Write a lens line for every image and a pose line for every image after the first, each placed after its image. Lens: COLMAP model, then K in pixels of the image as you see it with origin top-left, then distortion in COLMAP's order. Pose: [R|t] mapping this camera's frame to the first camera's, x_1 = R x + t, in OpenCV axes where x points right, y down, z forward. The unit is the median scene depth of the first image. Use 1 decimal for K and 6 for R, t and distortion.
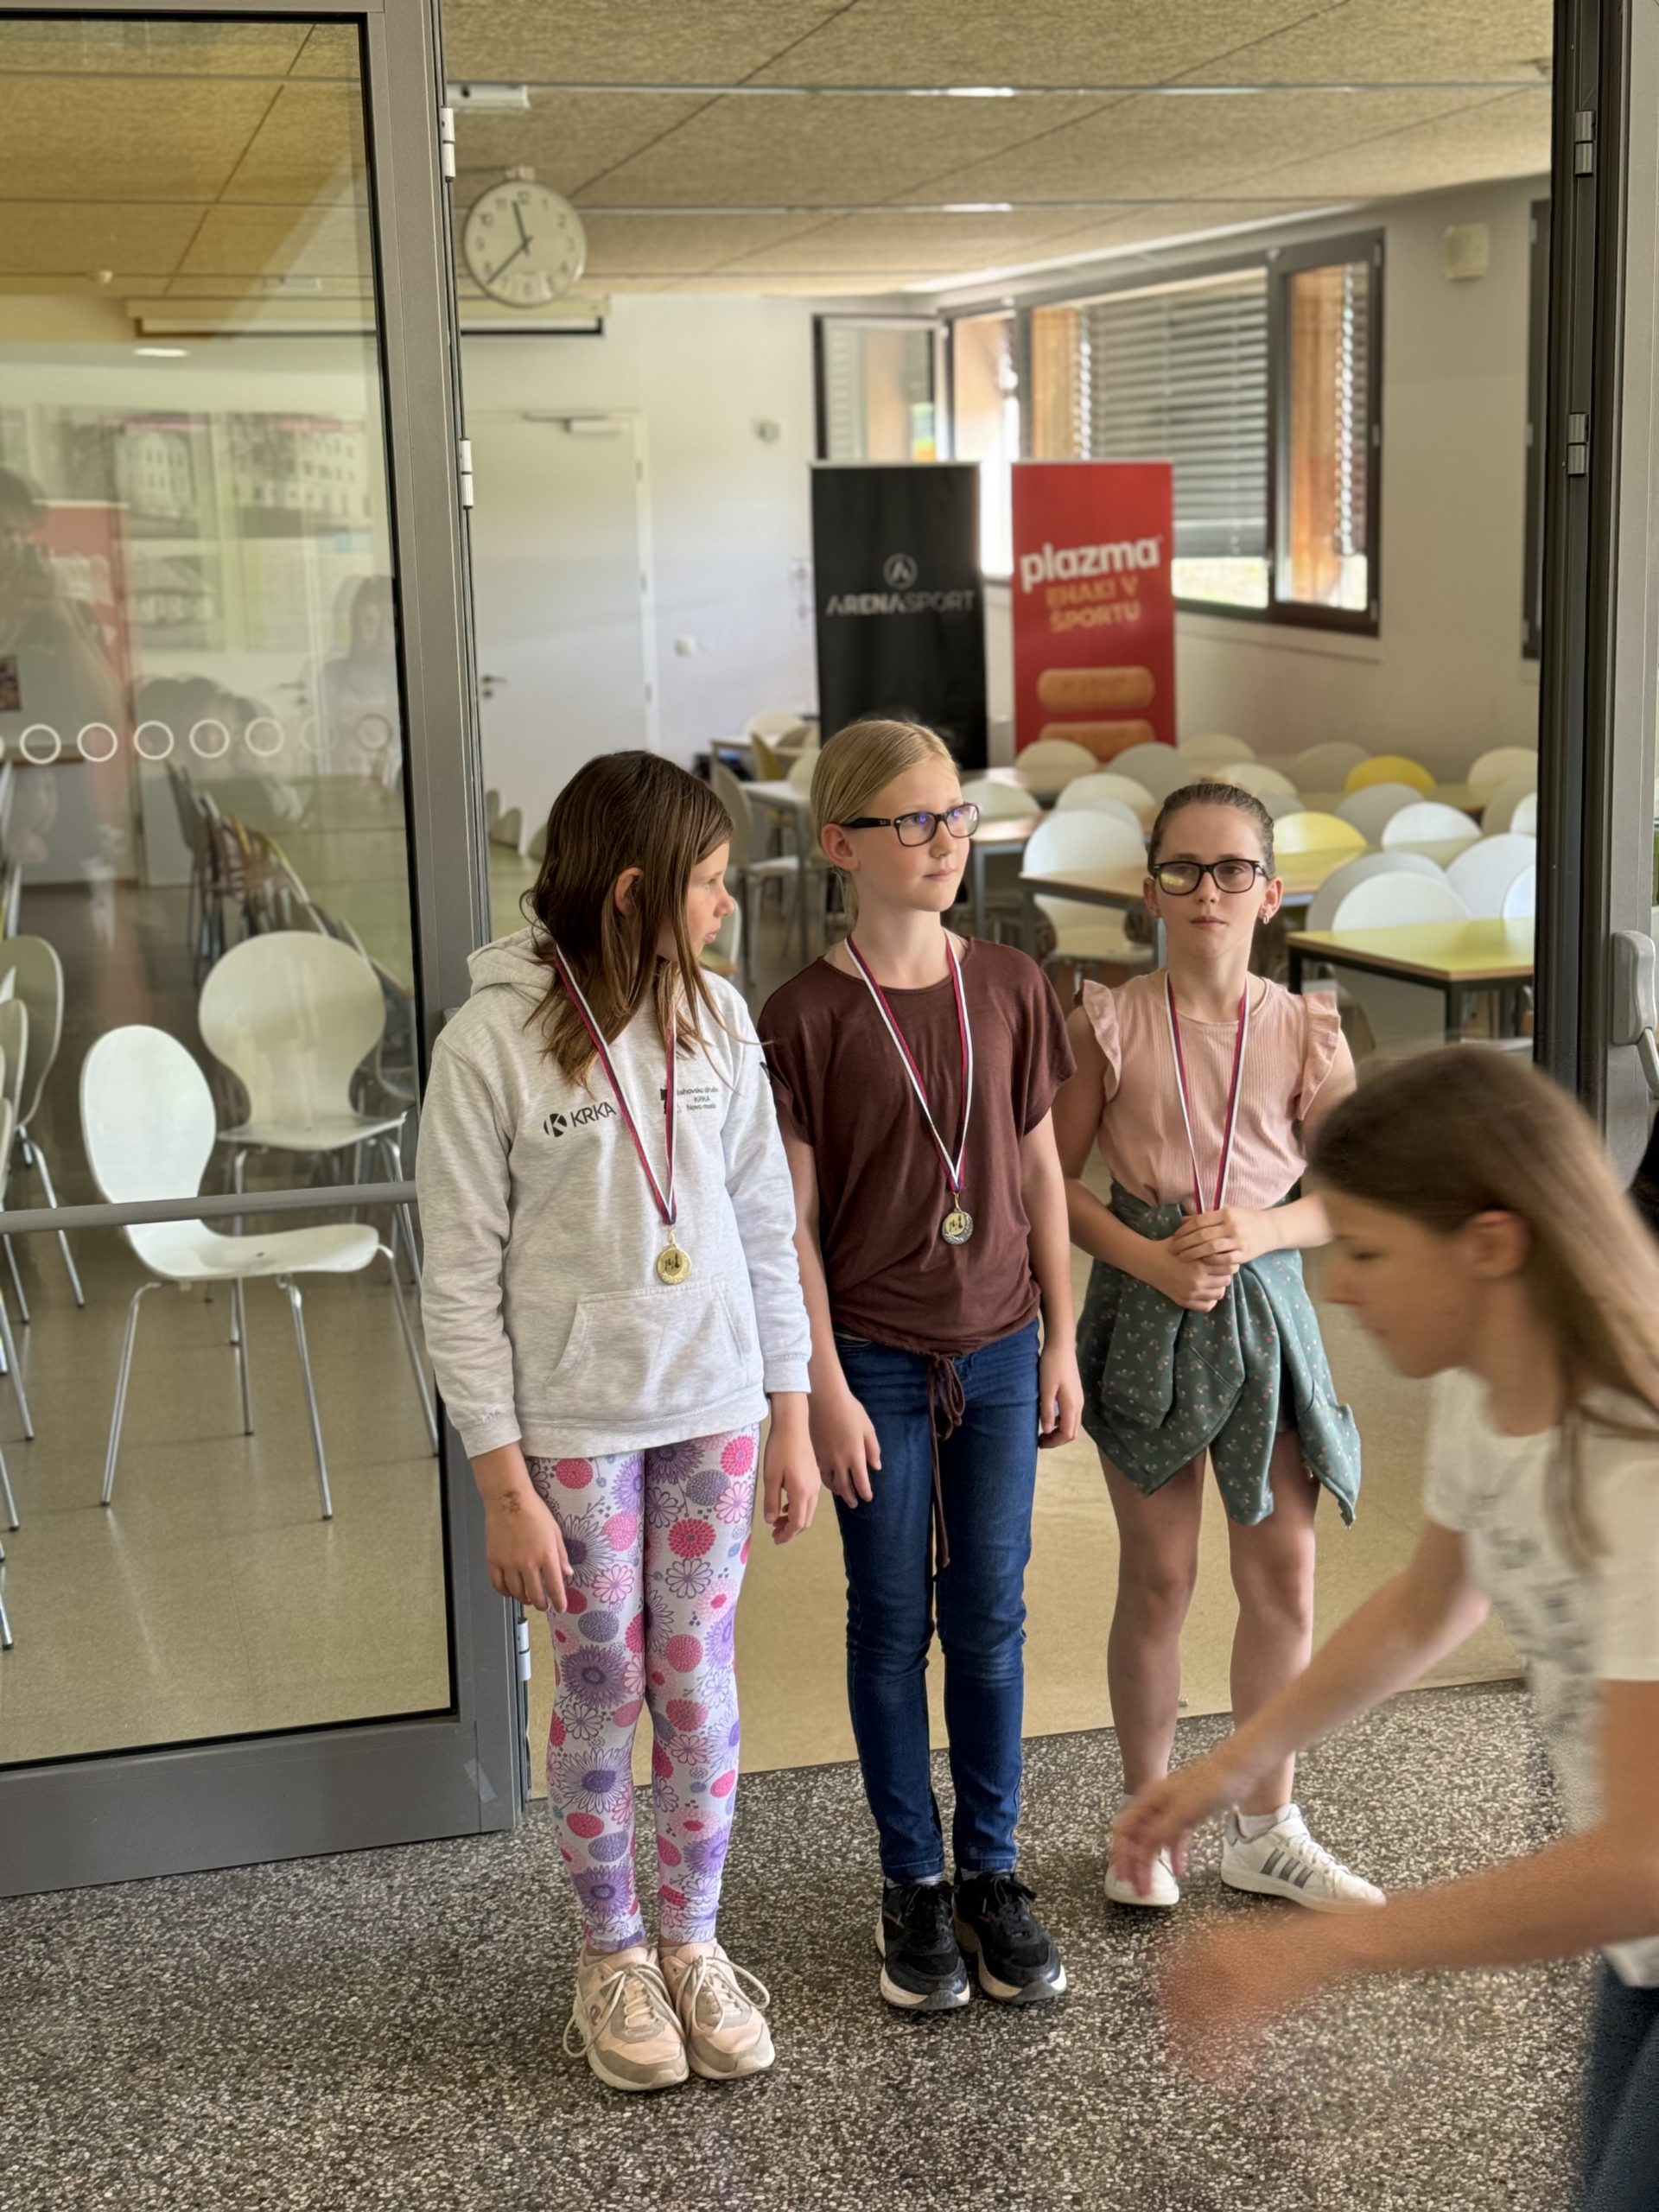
lens RADIAL K [[3084.4, 0, 833.5], [0, 3084.4, 1120.8], [0, 0, 1]] dist [0.222173, -0.548480]
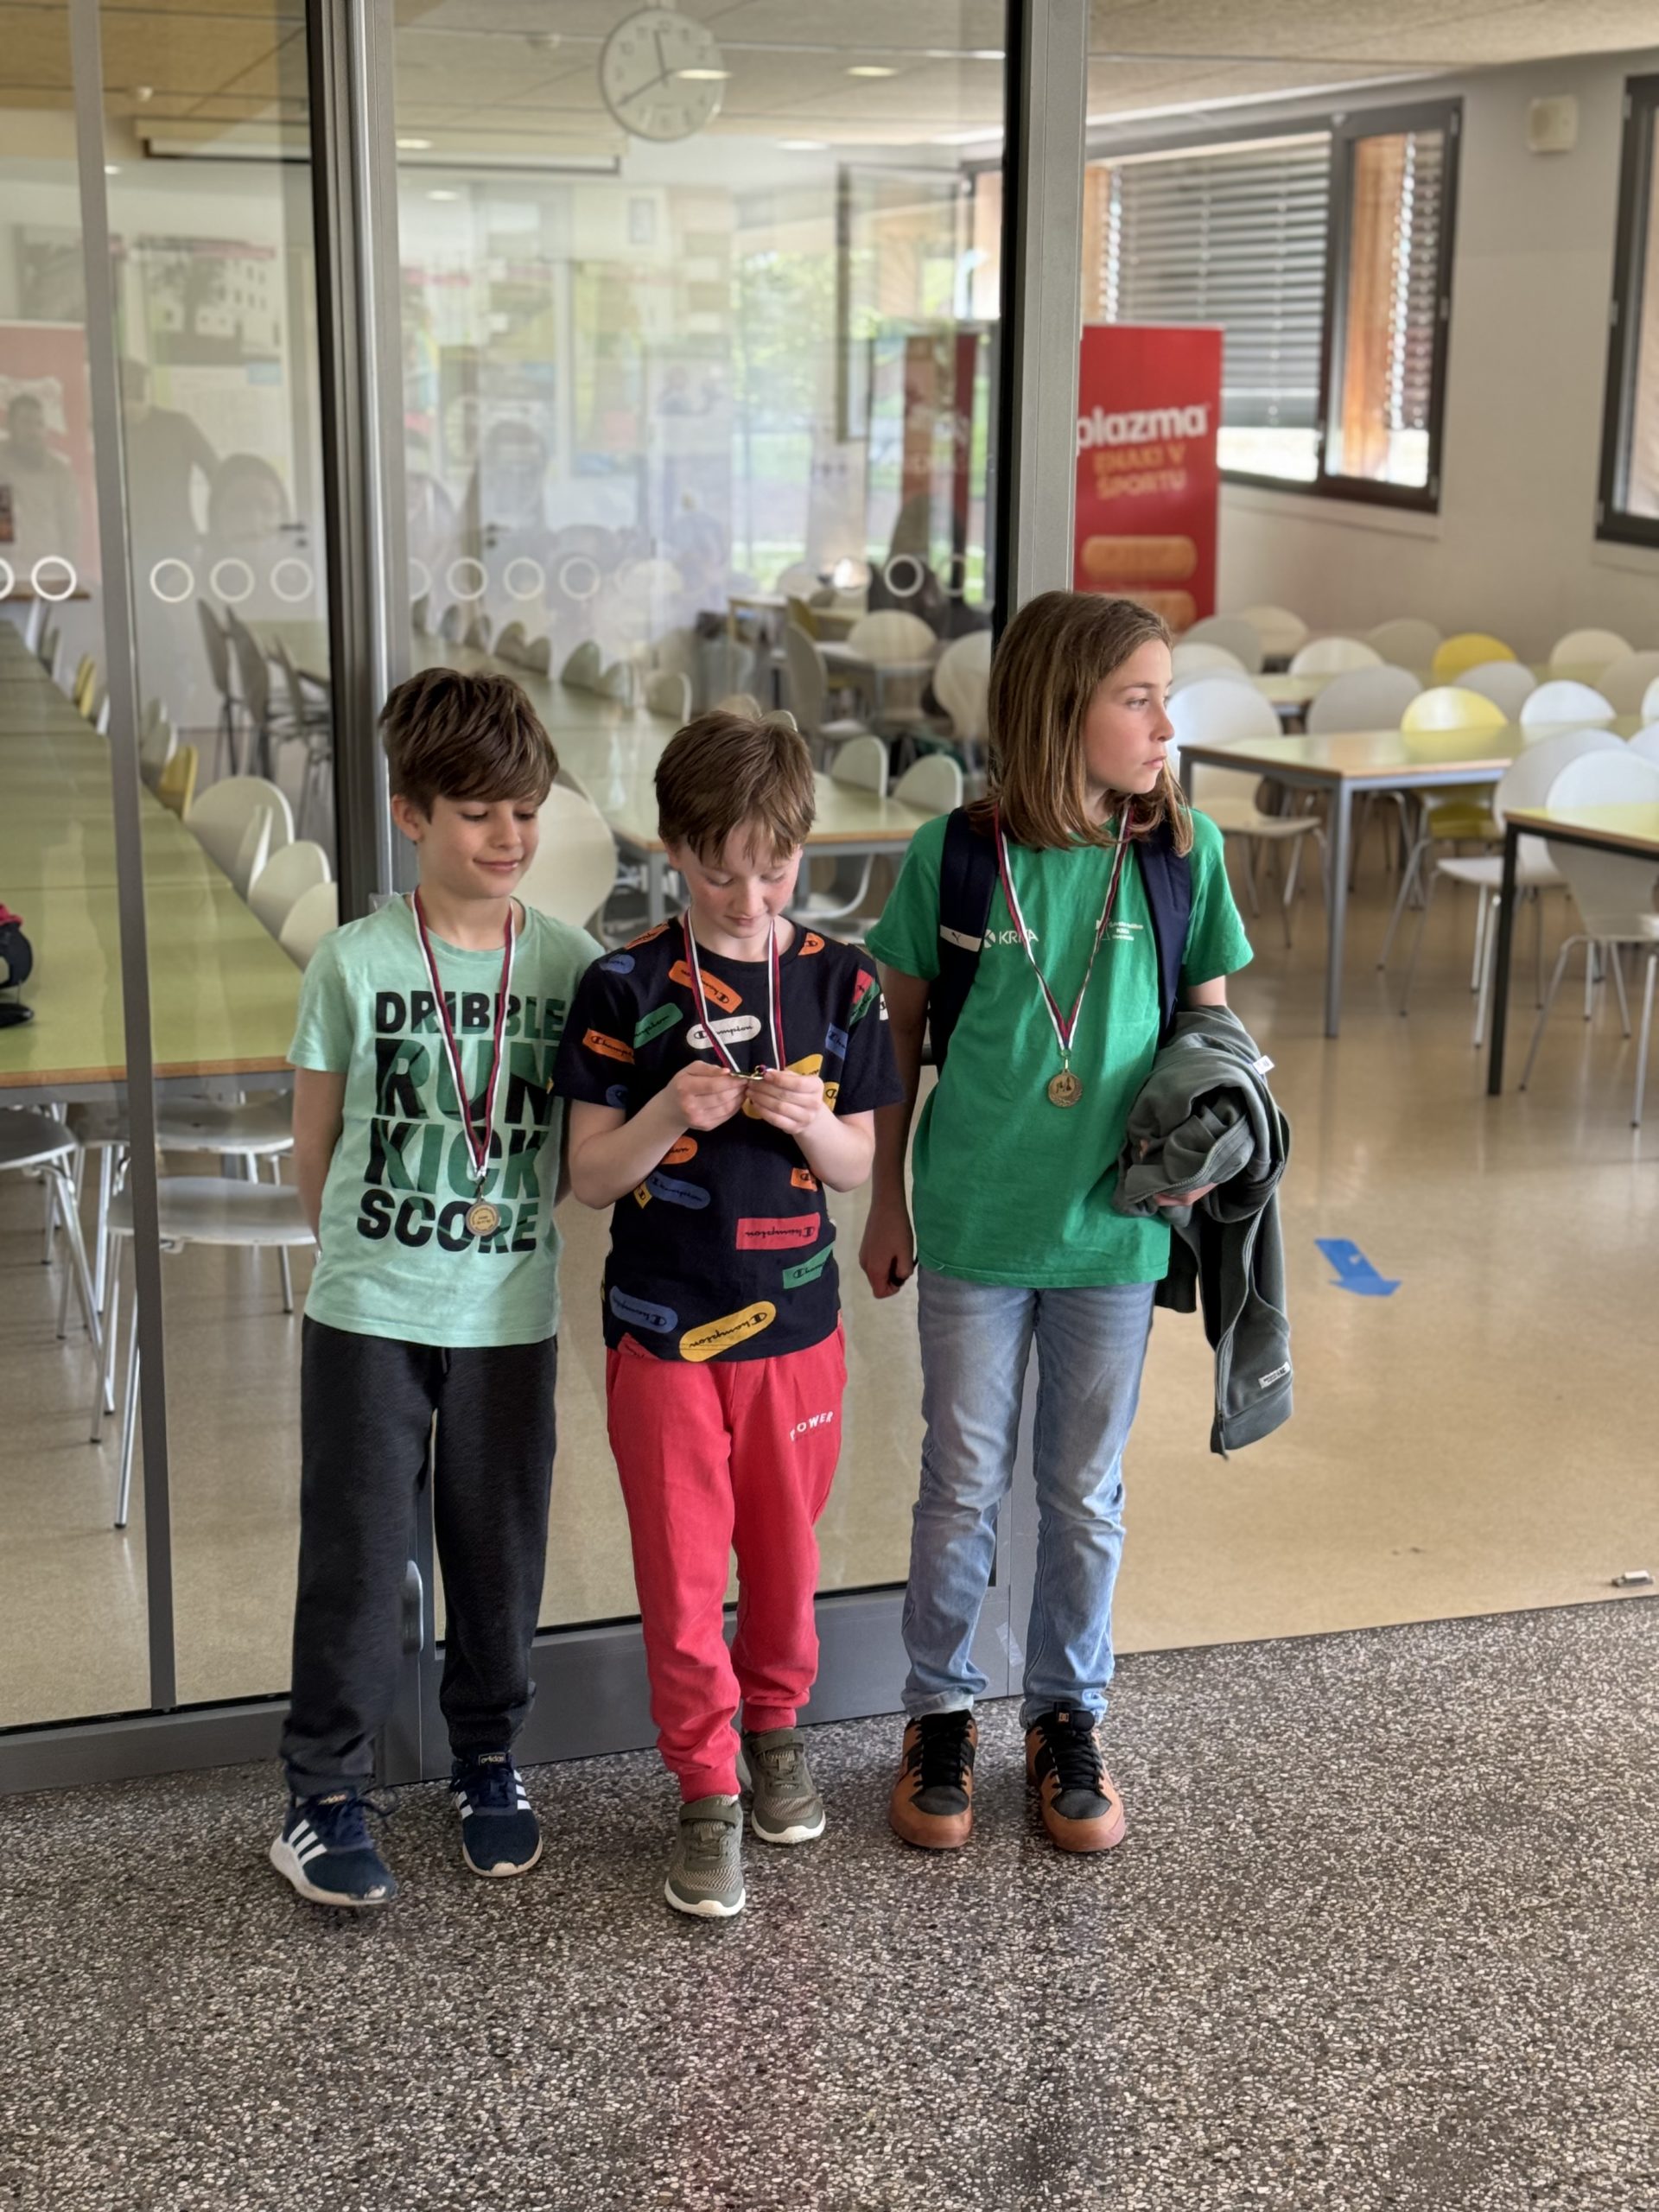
lens RADIAL K [[3087.4, 0, 842.8], [0, 3087.4, 1119.7], [0, 0, 1]] dist [0.216338, -0.511472]
pose [[0.997970, 0.022381, 0.059620, -0.070333], [-0.024839, 0.998858, 0.040808, 0.001879], [-0.058638, -0.042206, 0.997387, 0.007498]]
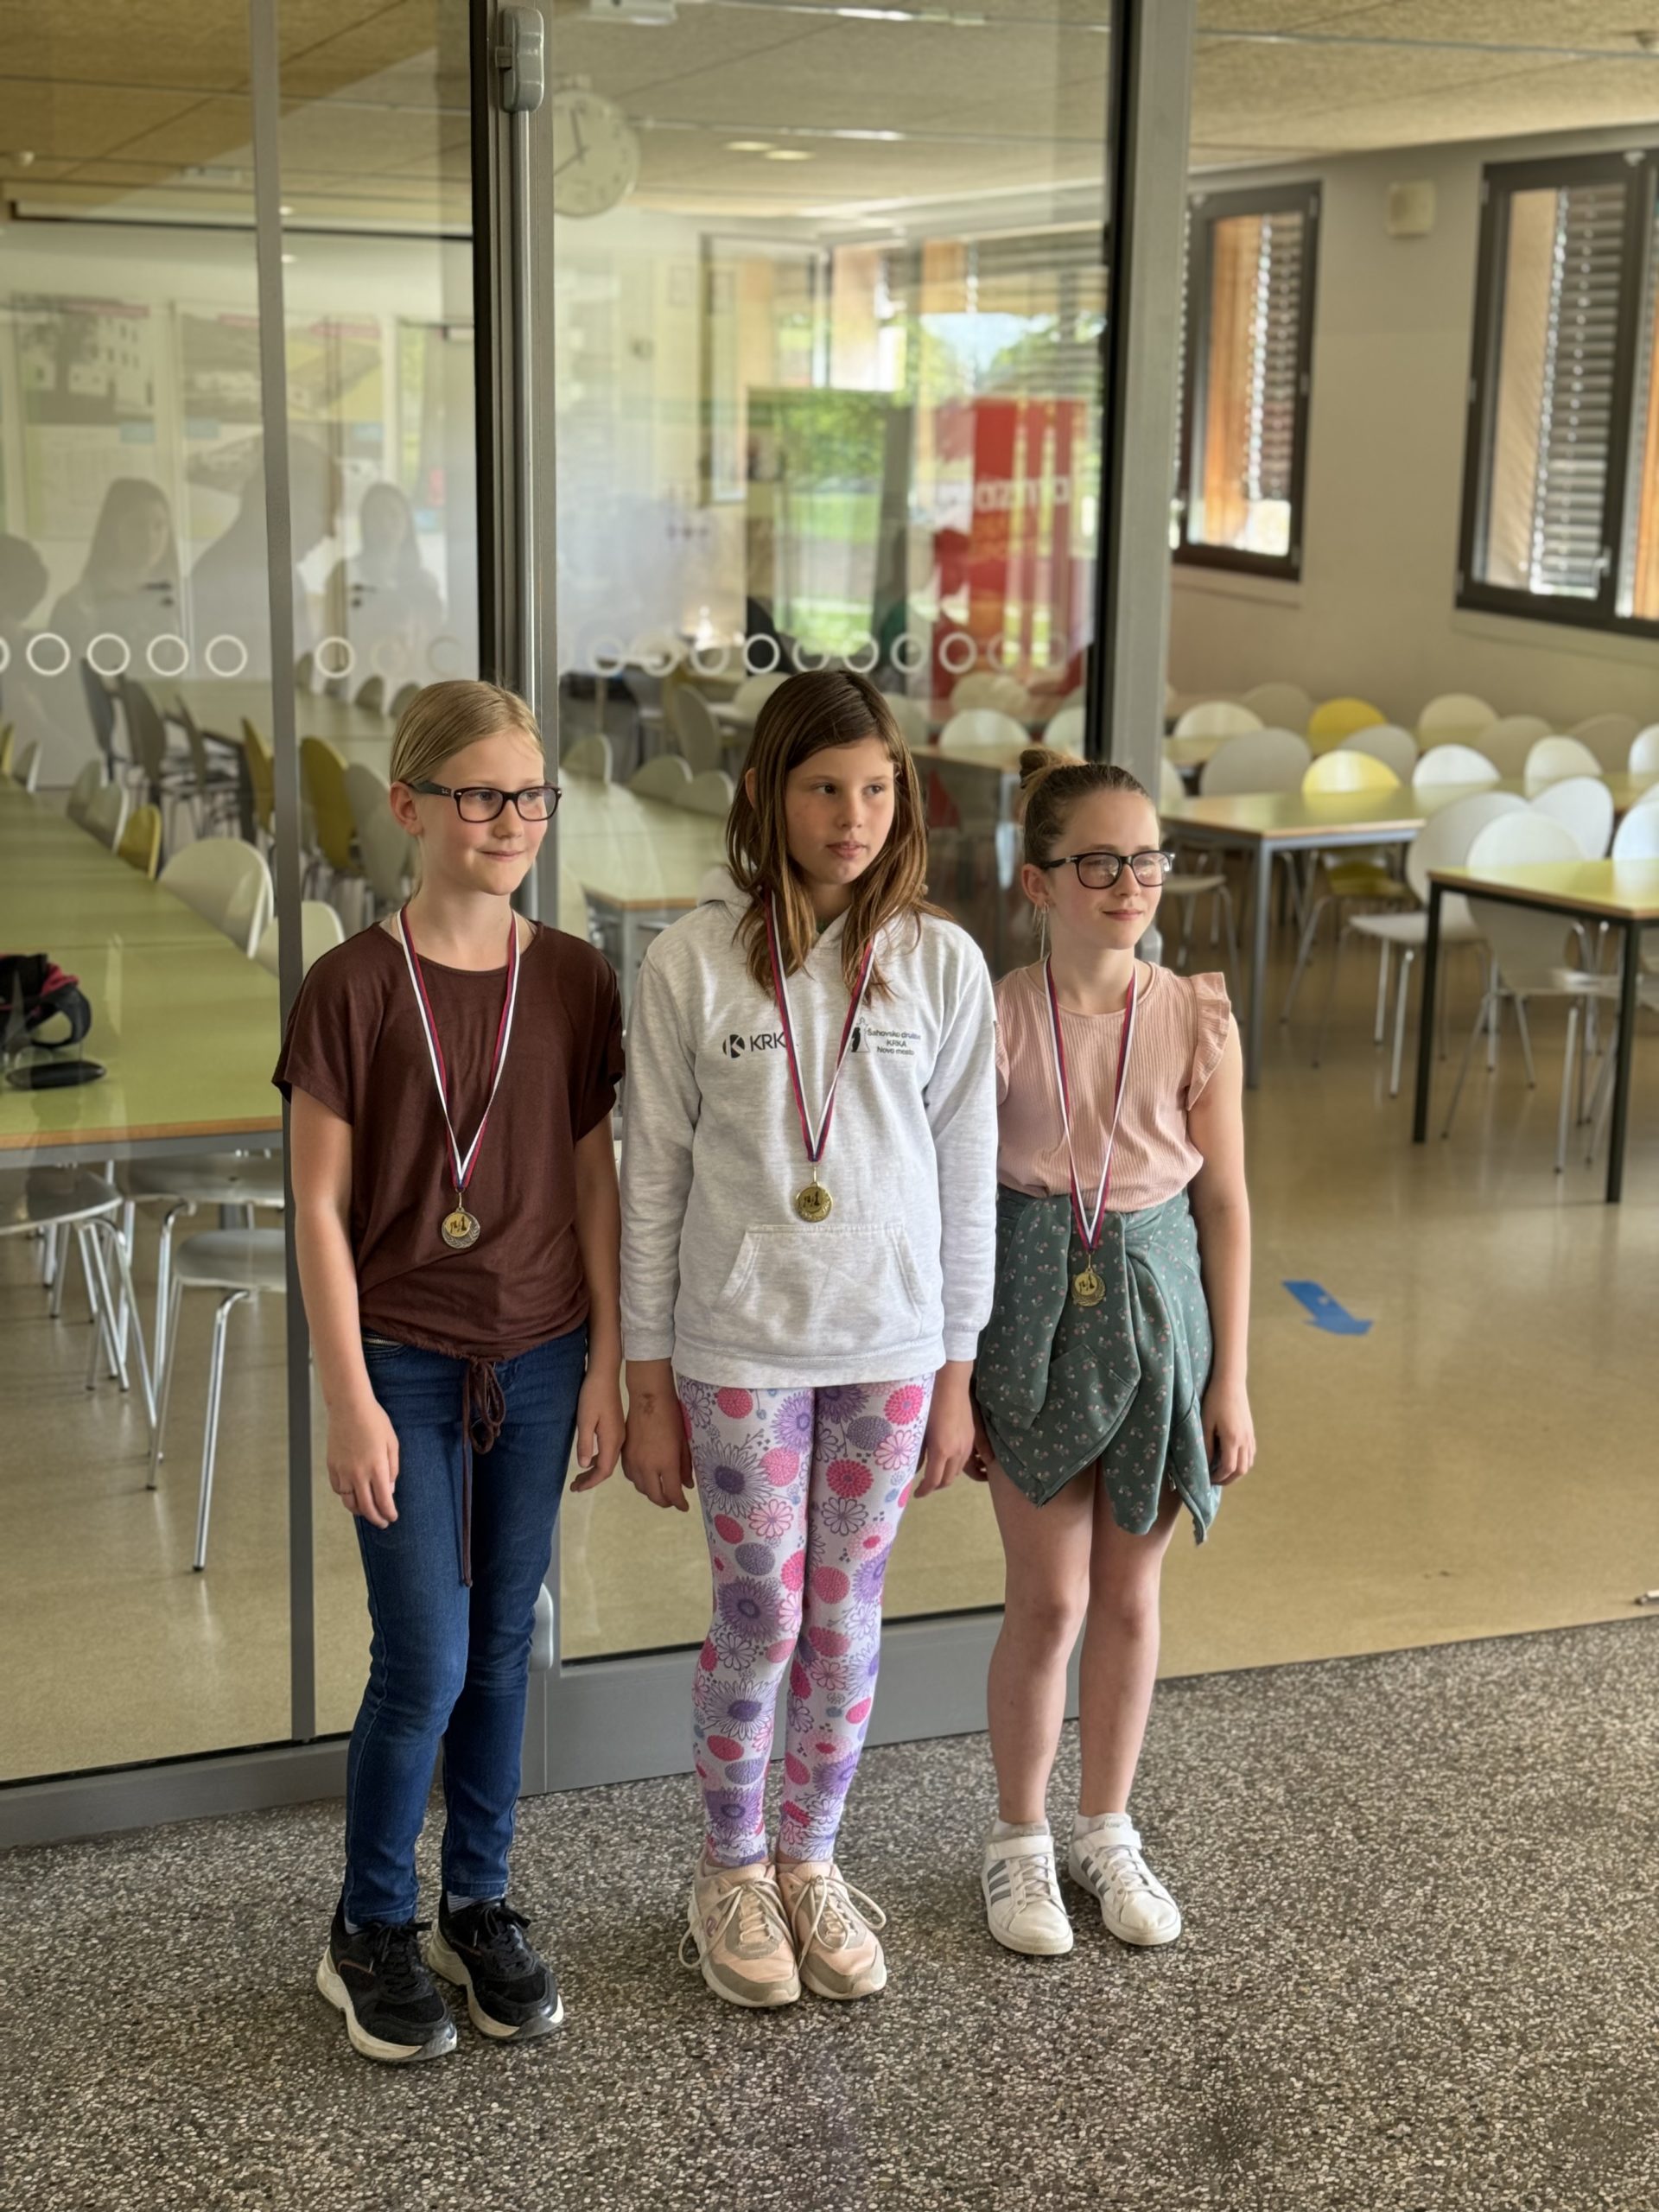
lens RADIAL K [[3081.3, 0, 828.1], [0, 3081.3, 1124.9], [0, 0, 1]] dist [0.211686, -0.498367]
pose [[0.992410, 0.017158, 0.121770, -0.102080], [-0.020194, 0.999514, 0.023740, 0.002566], [-0.121303, -0.026019, 0.992274, -0.003997]]
